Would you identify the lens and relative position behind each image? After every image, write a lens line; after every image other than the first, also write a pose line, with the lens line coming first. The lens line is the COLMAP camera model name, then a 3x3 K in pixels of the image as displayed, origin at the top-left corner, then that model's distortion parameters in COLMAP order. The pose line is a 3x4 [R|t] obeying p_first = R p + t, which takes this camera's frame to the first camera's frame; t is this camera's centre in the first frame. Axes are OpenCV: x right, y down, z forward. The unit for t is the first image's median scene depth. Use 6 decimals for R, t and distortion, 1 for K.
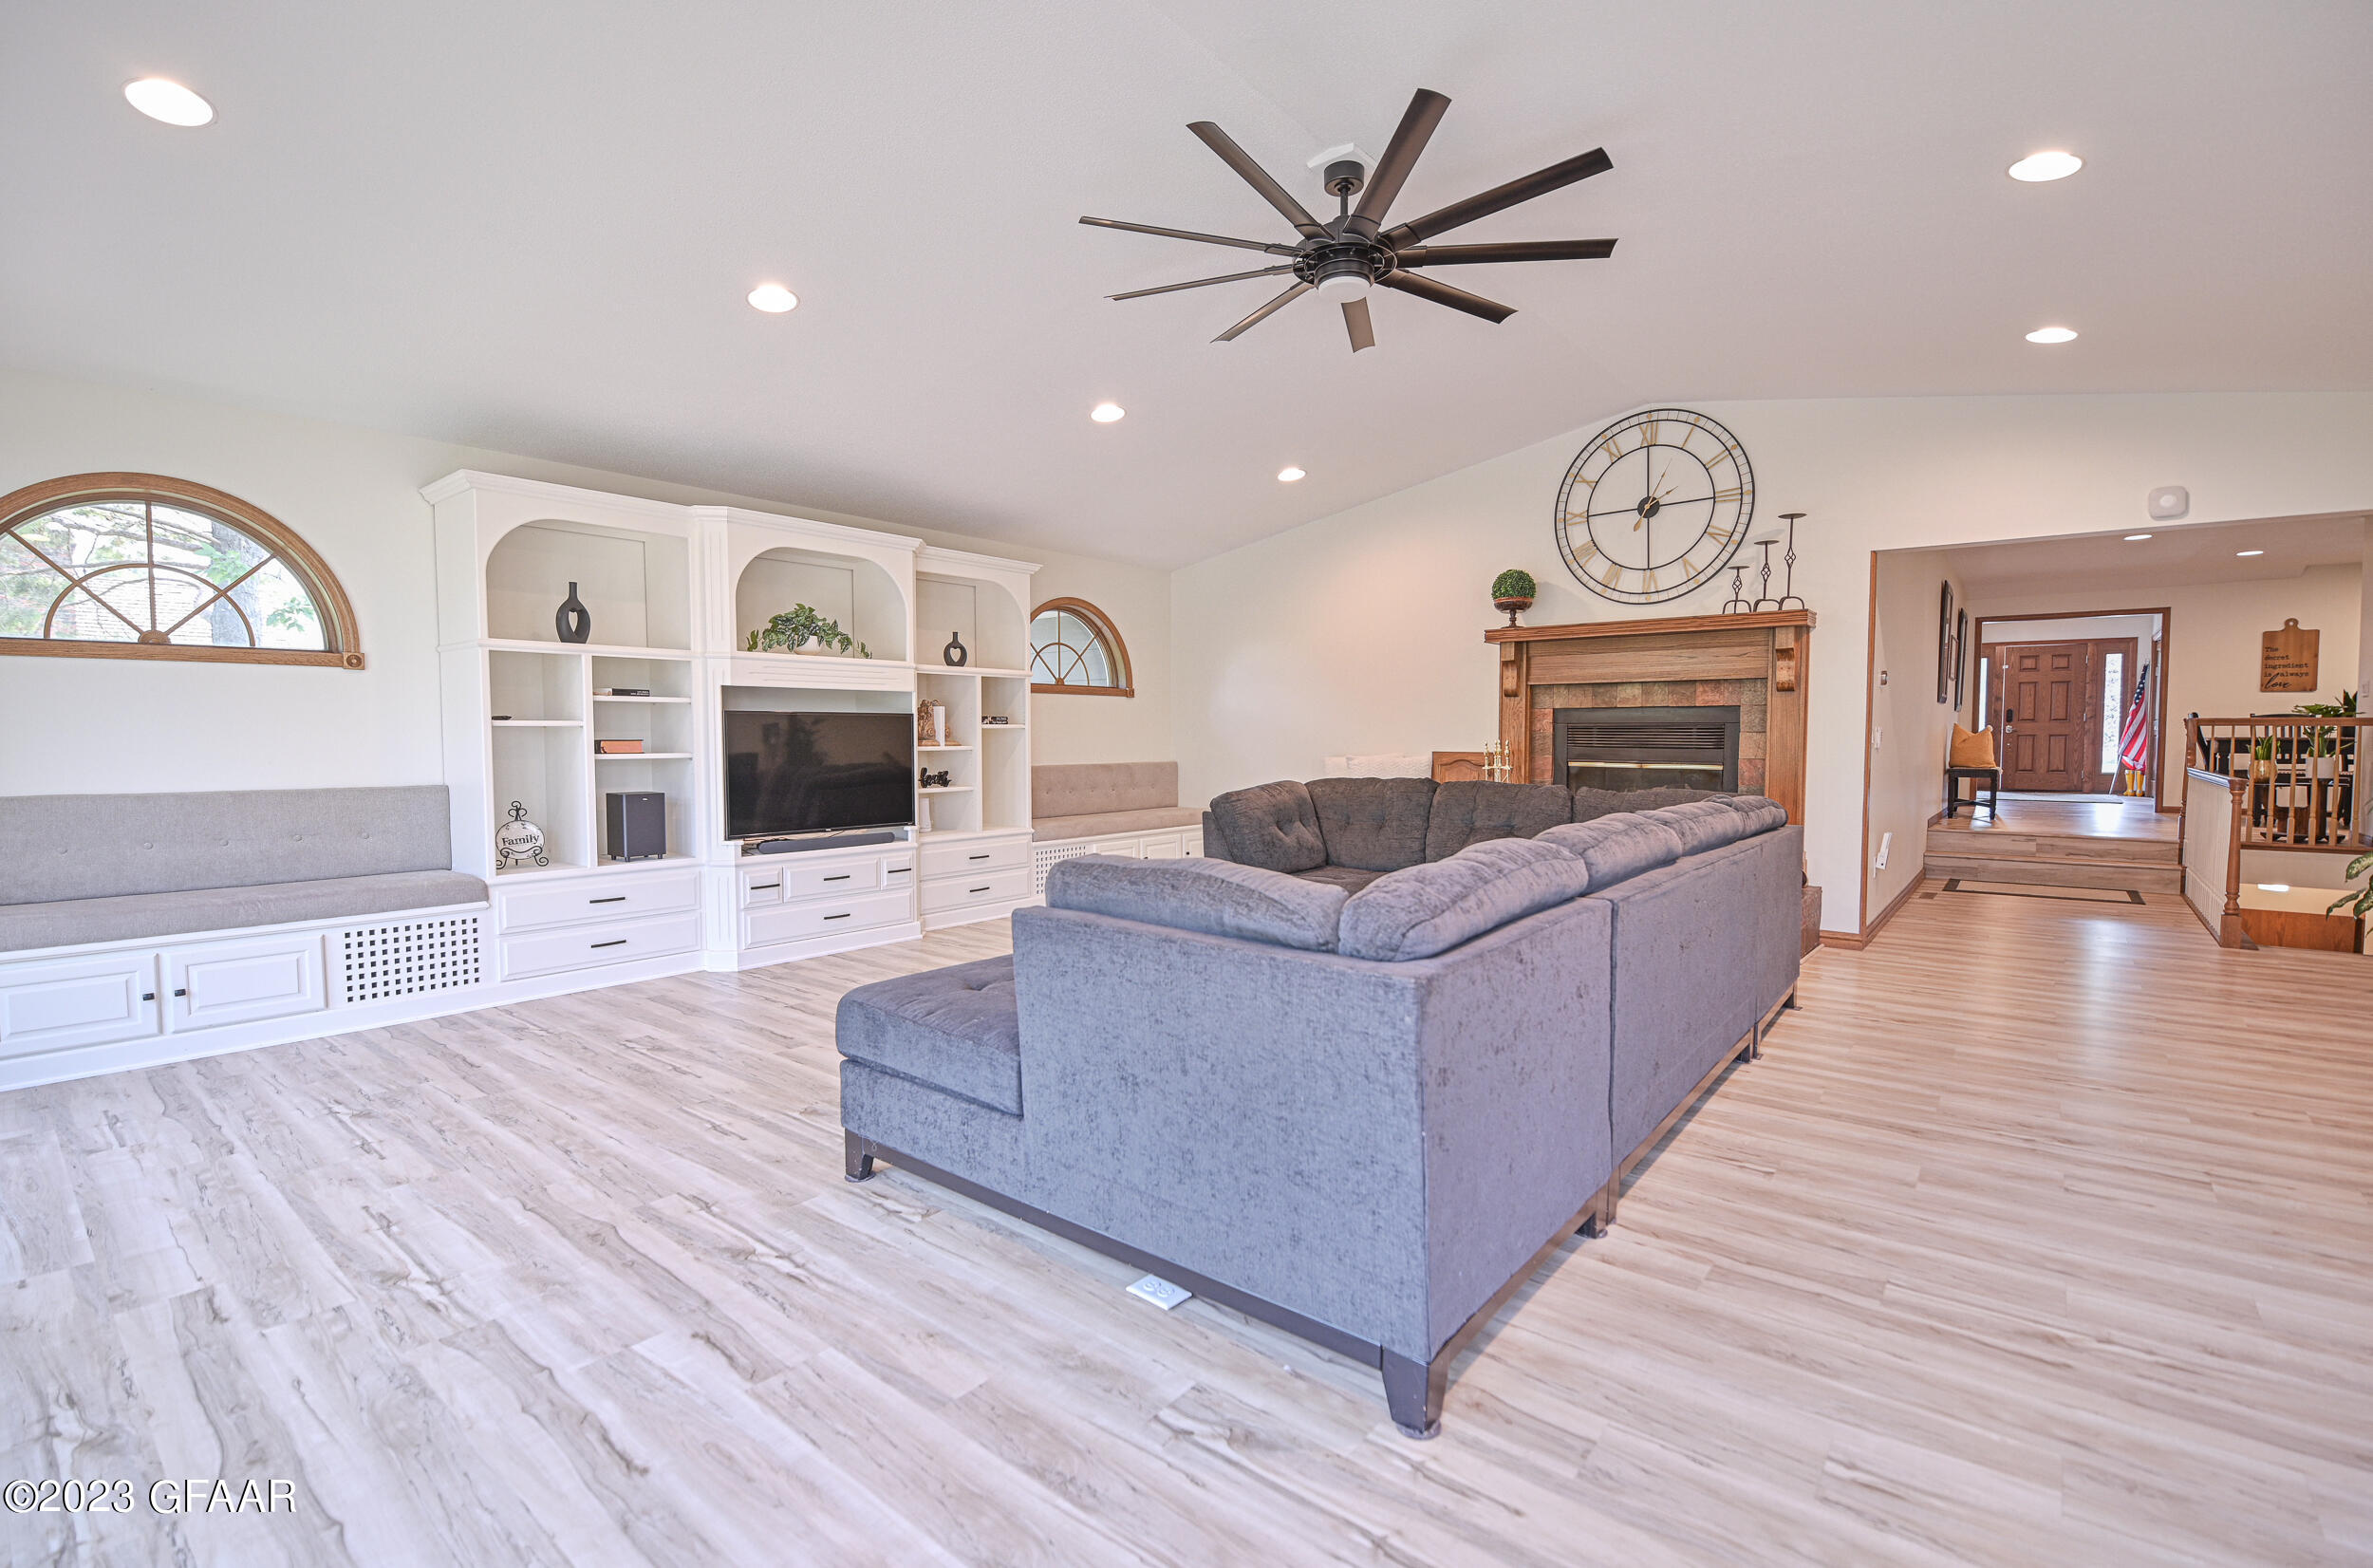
lens RADIAL K [[1051.0, 0, 1180.5], [0, 1051.0, 782.7], [0, 0, 1]] dist [-0.007300, -0.004385]
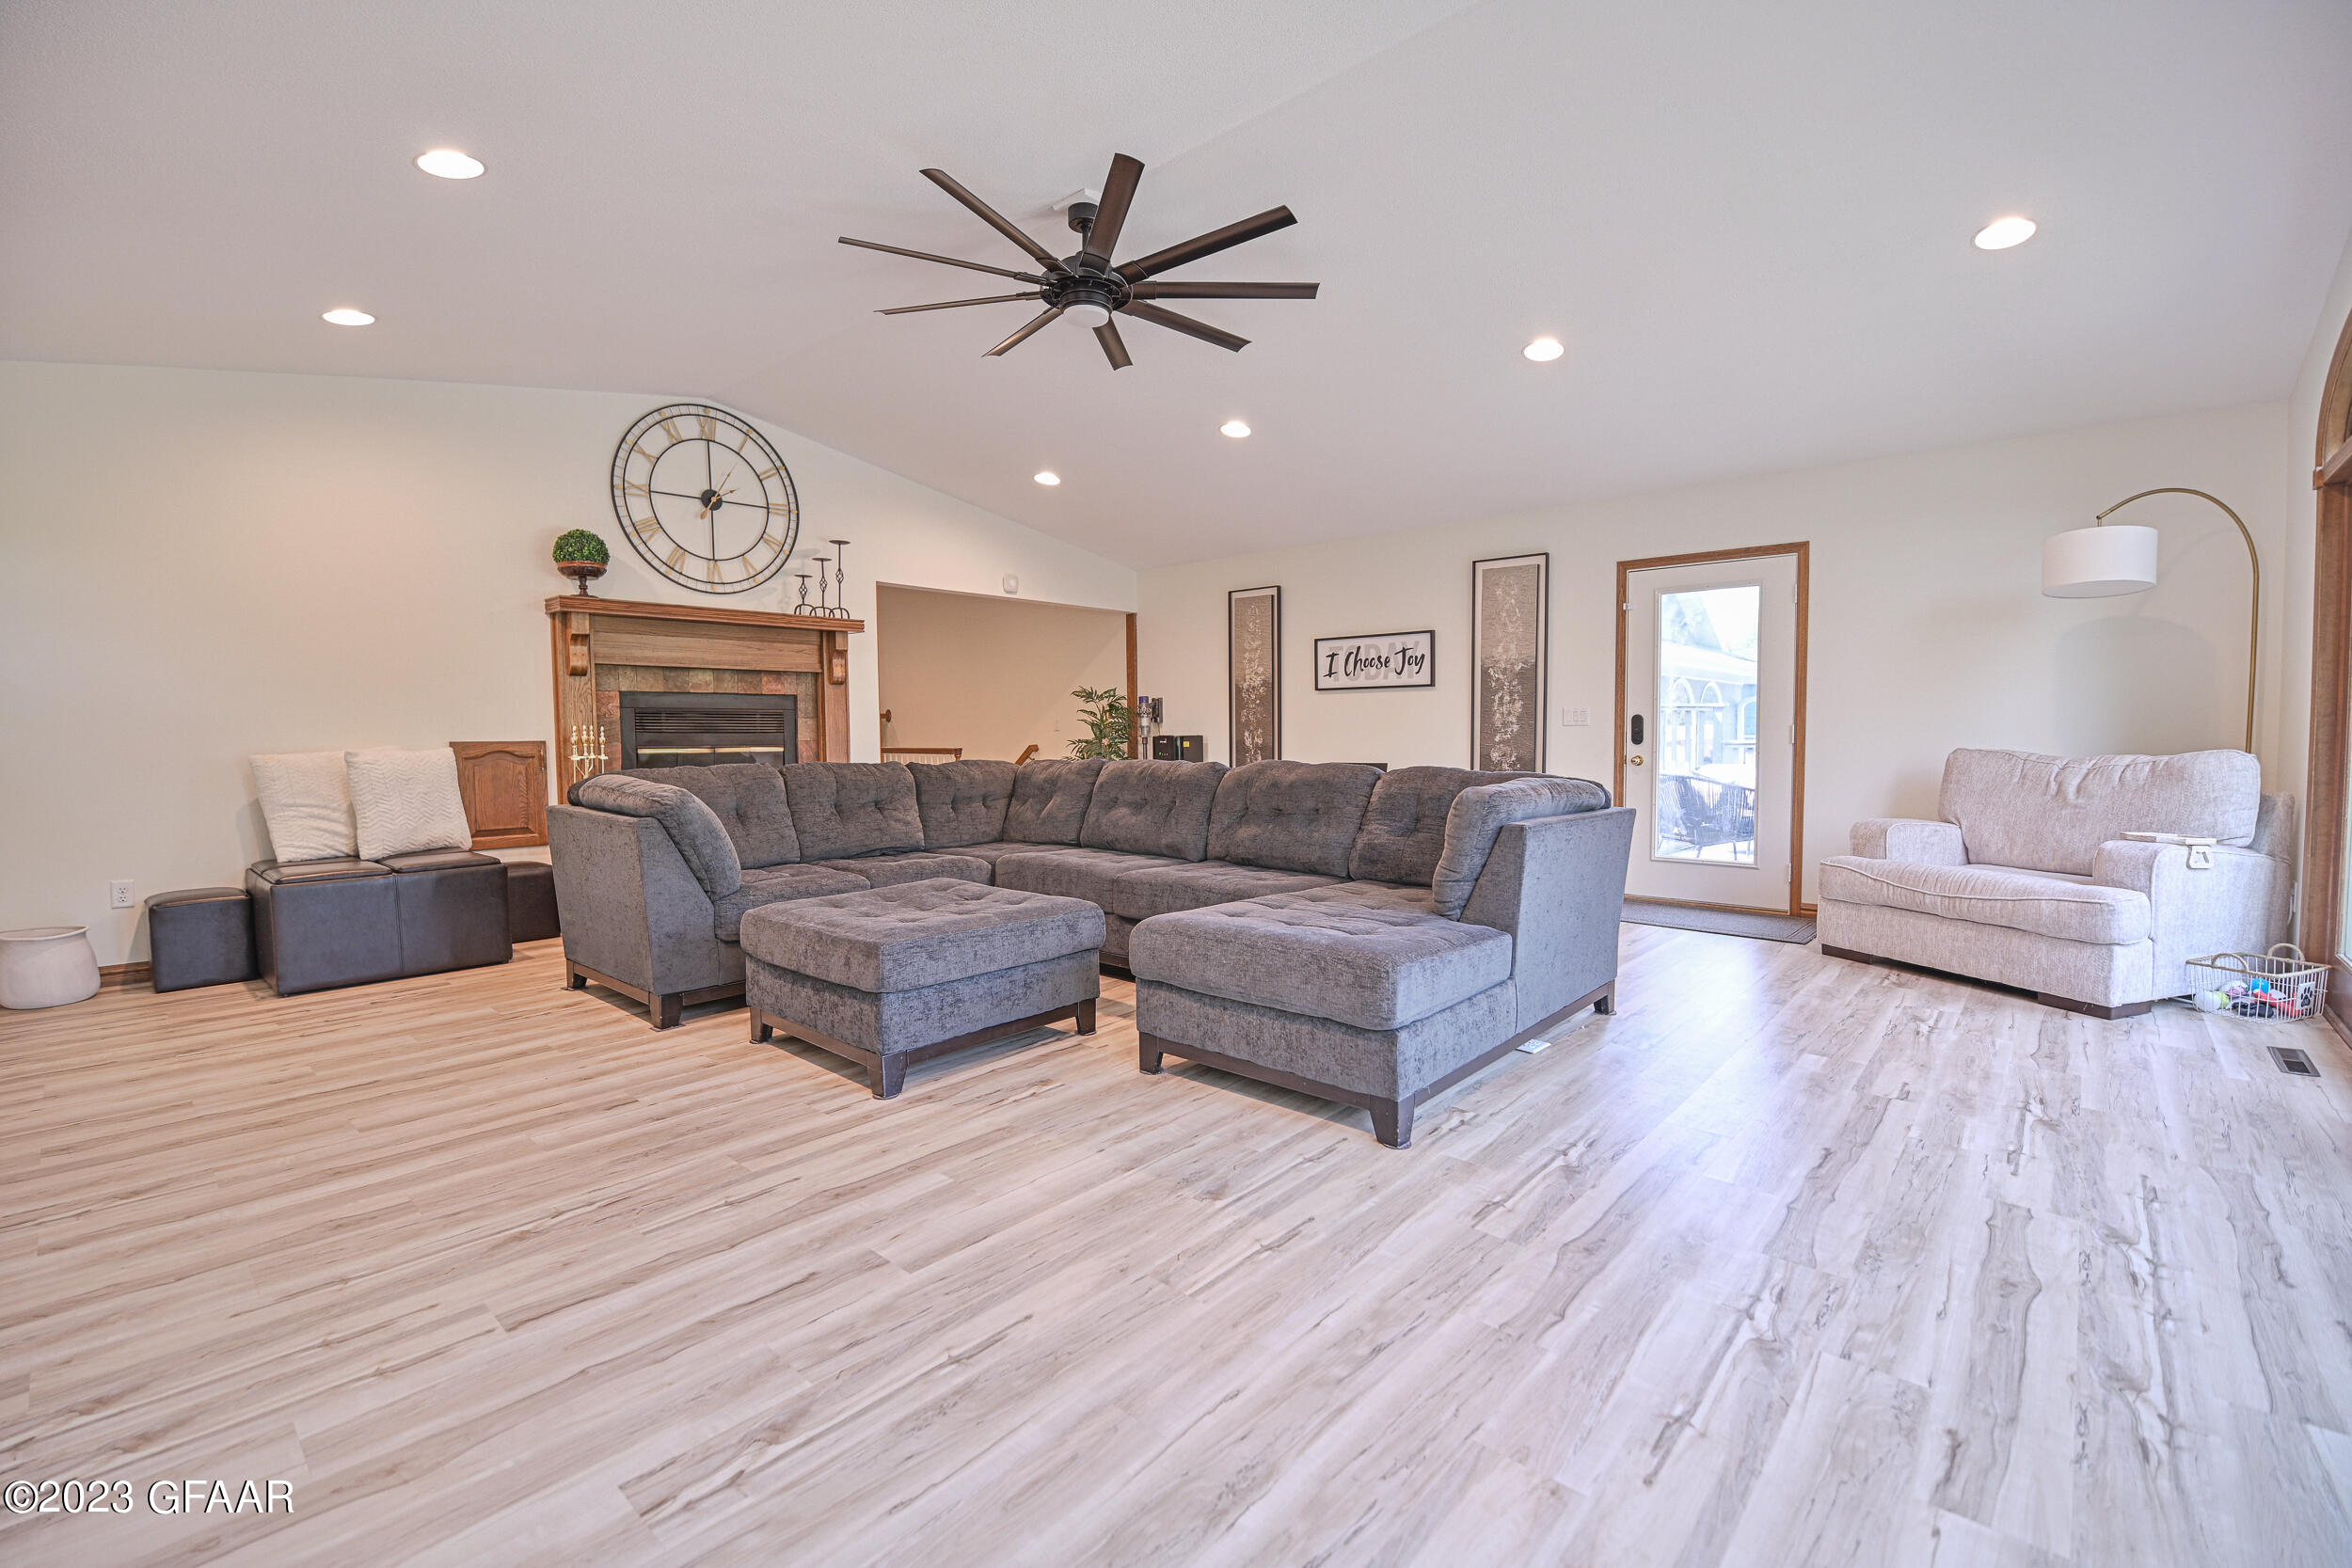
lens RADIAL K [[1041.6, 0, 1177.8], [0, 1041.6, 777.1], [0, 0, 1]] dist [-0.007300, -0.004385]
pose [[0.028580, -0.045329, 0.998563, -0.598735], [0.052677, 0.997651, 0.043780, -0.011013], [-0.998203, 0.051350, 0.030901, 0.543282]]
